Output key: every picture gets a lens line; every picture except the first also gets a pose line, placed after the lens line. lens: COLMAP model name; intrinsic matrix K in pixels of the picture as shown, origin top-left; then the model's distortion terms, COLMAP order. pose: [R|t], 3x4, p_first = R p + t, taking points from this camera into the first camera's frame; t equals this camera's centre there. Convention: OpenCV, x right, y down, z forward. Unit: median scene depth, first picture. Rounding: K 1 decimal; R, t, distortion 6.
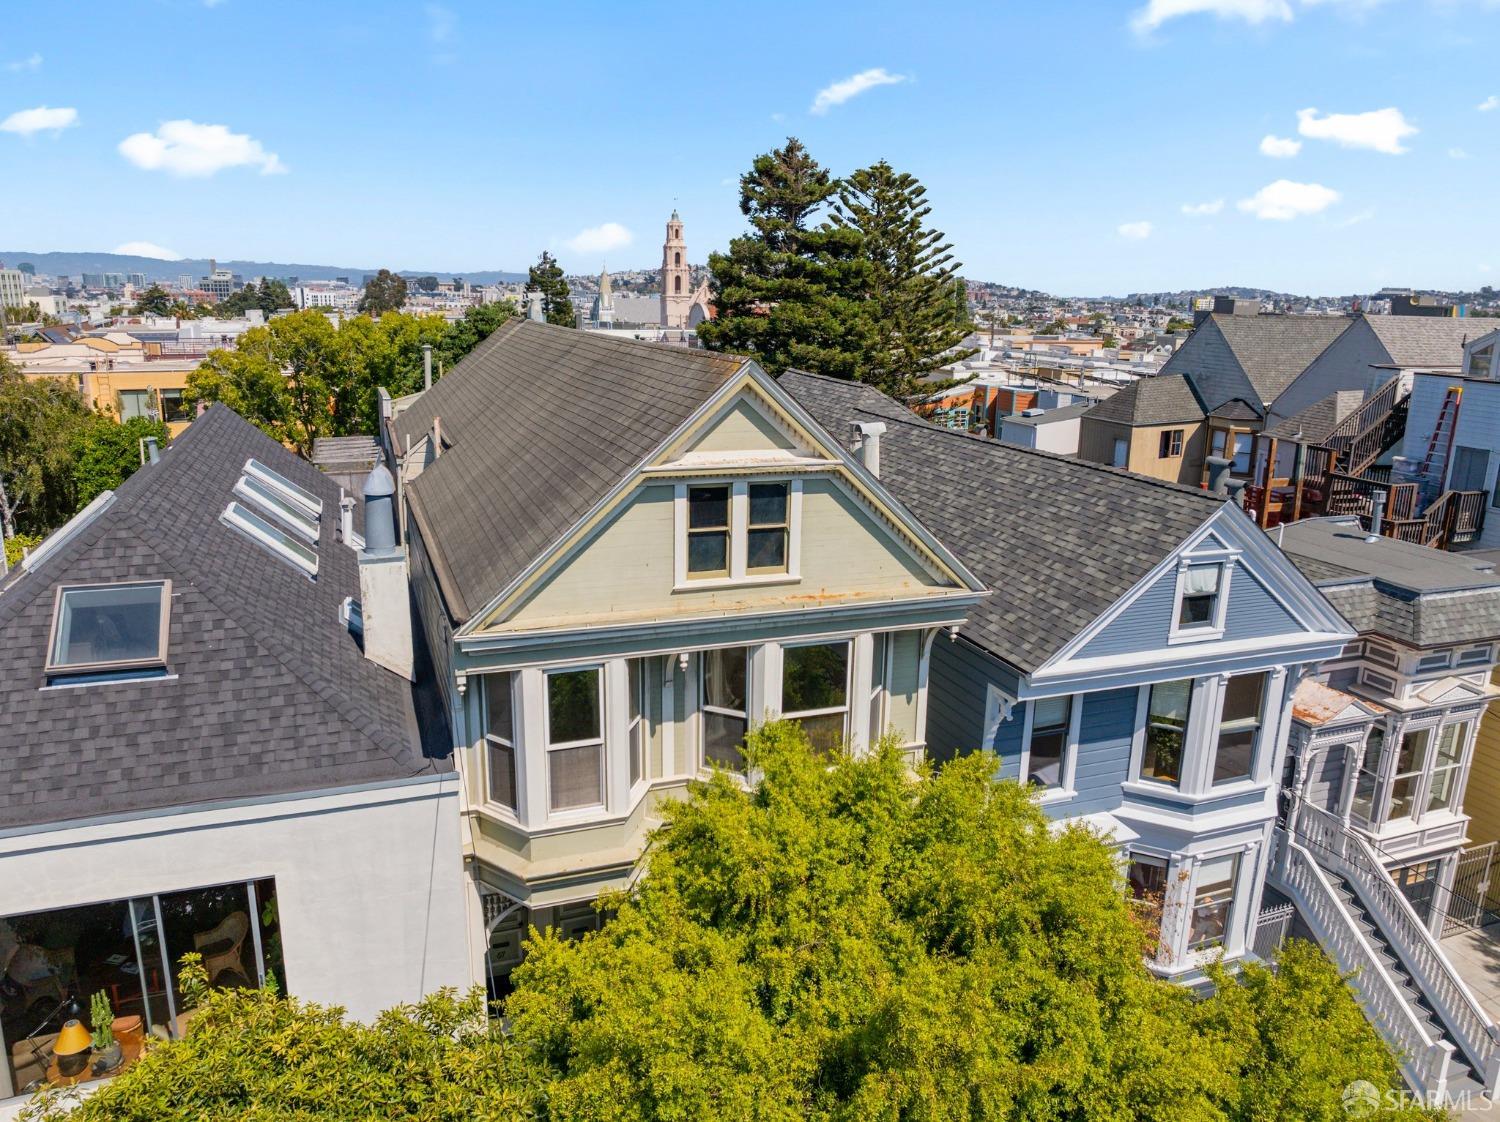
lens RADIAL K [[1074.5, 0, 757.2], [0, 1074.5, 558.5], [0, 0, 1]] dist [-0.033765, -0.001597]
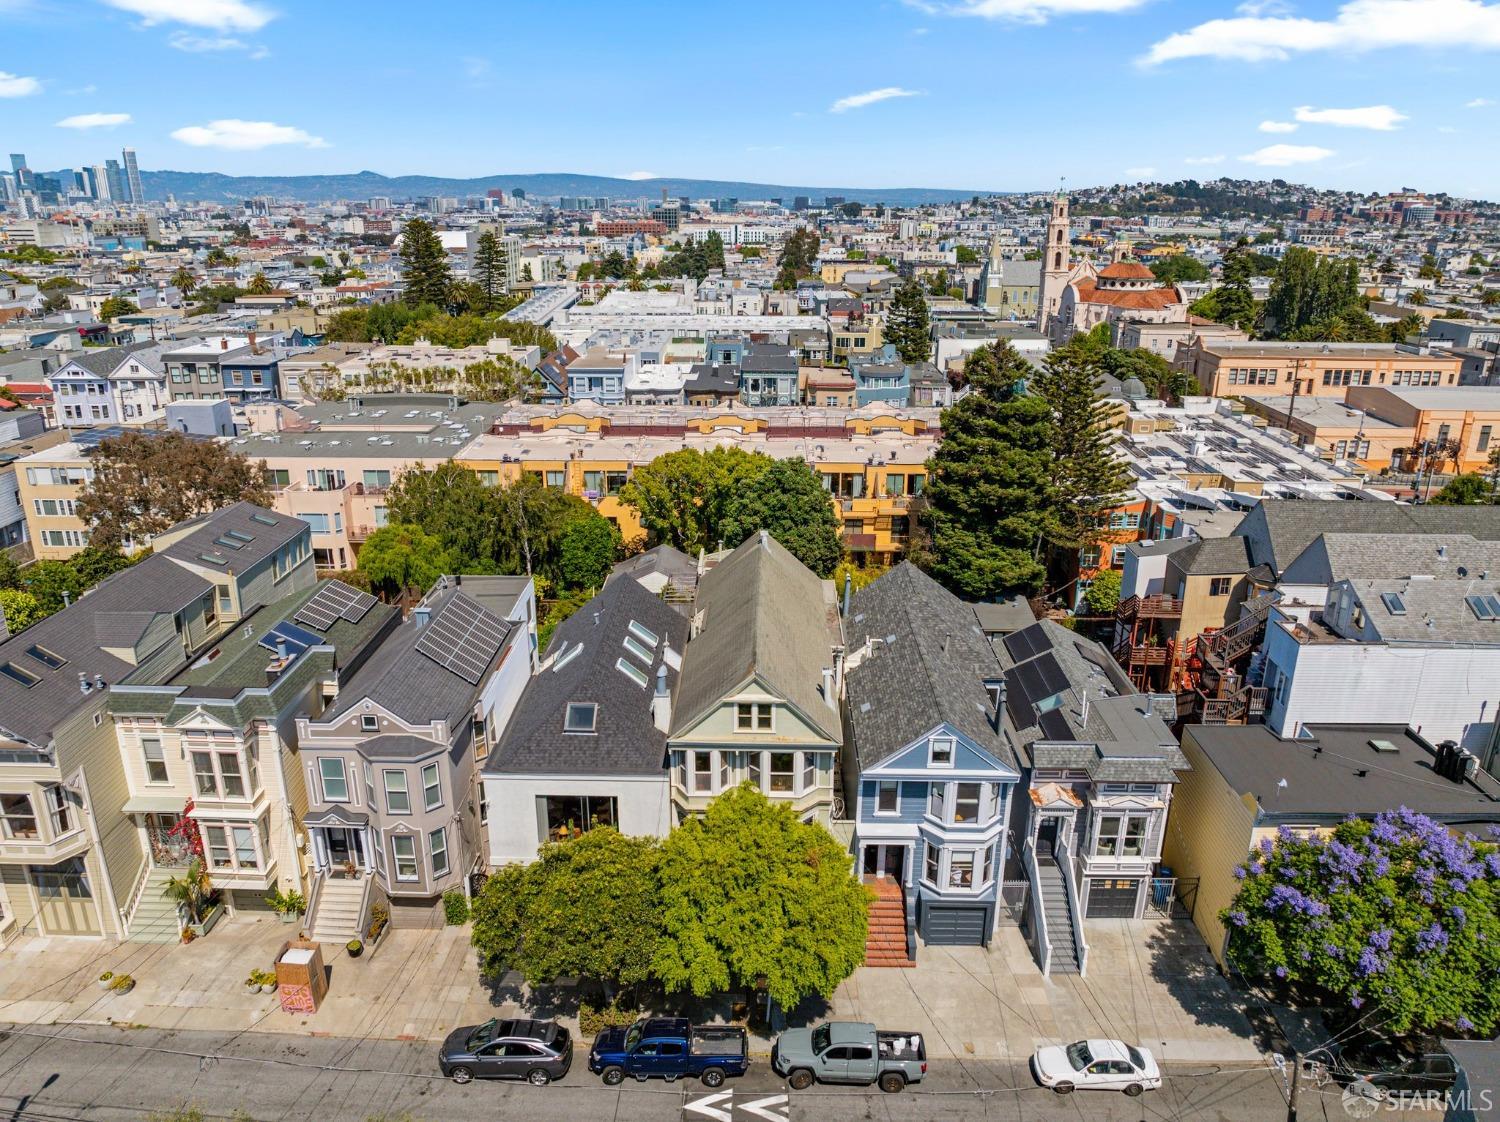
lens RADIAL K [[1074.5, 0, 757.2], [0, 1074.5, 558.5], [0, 0, 1]] dist [-0.033765, -0.001597]
pose [[0.928418, 0.107293, -0.355708, 0.840294], [-0.078160, 0.992372, 0.095331, -0.624515], [0.363223, -0.060705, 0.929722, -1.520854]]
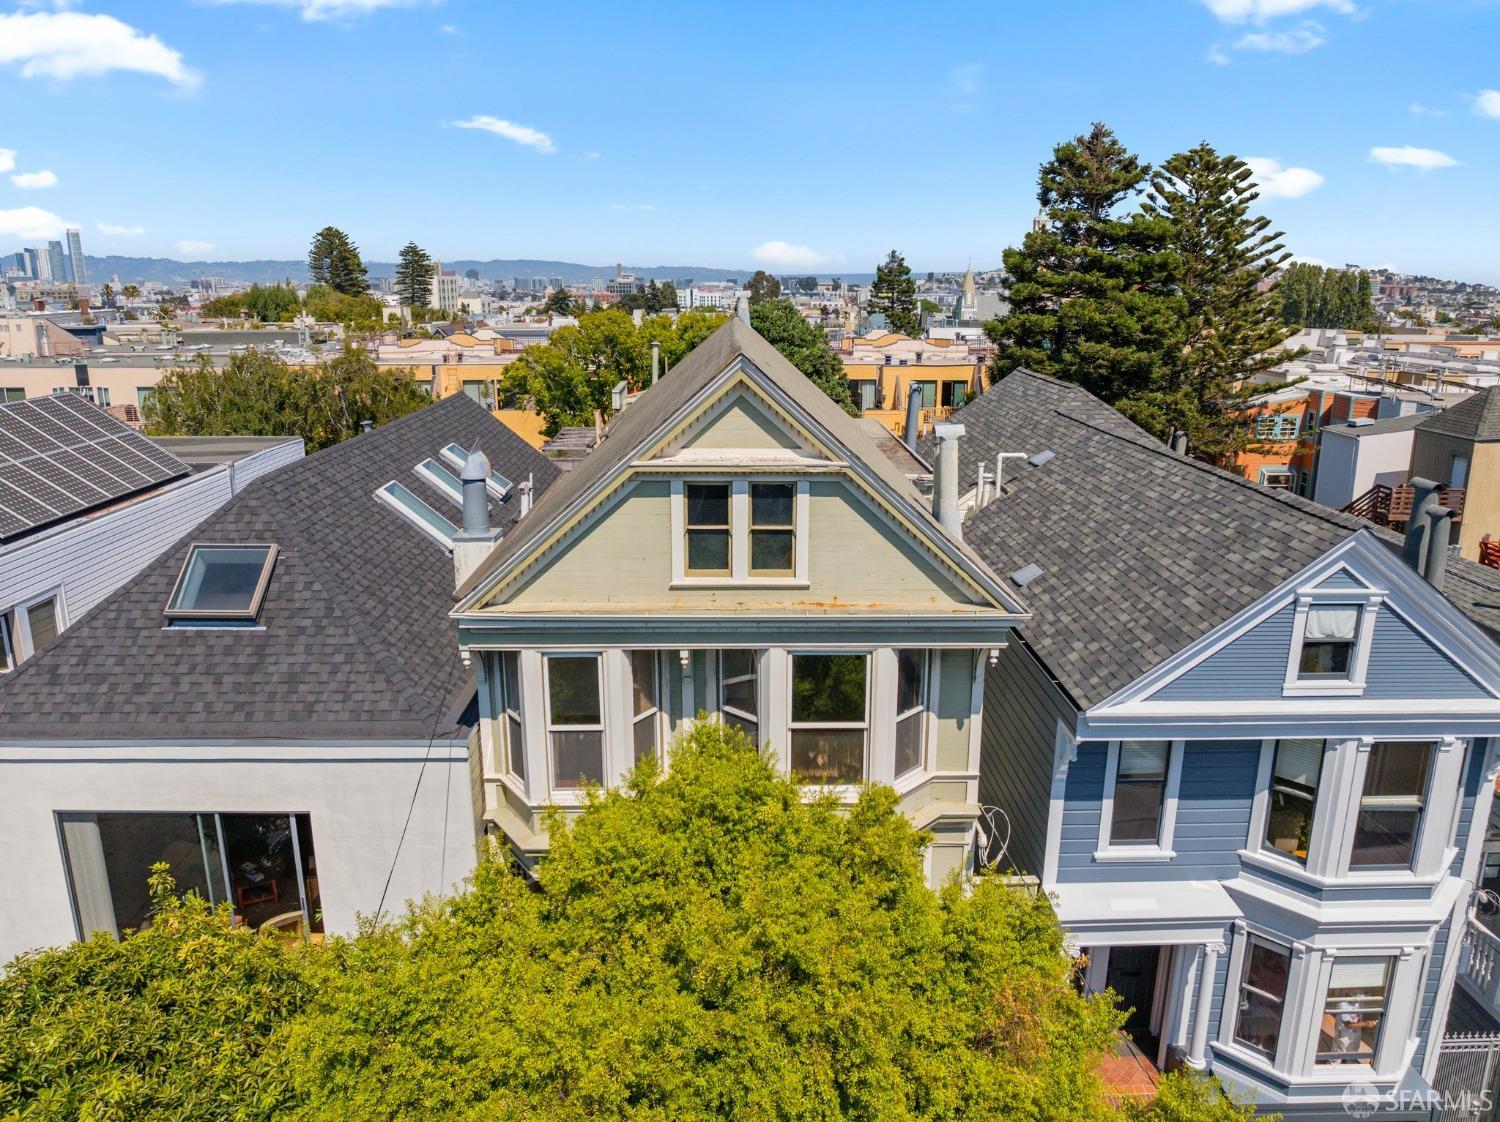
lens RADIAL K [[1074.5, 0, 757.2], [0, 1074.5, 558.5], [0, 0, 1]] dist [-0.033765, -0.001597]
pose [[0.942626, 0.066359, -0.327190, 0.247934], [-0.065901, 0.997748, 0.012498, -0.010558], [0.327282, 0.009781, 0.944876, 0.061614]]
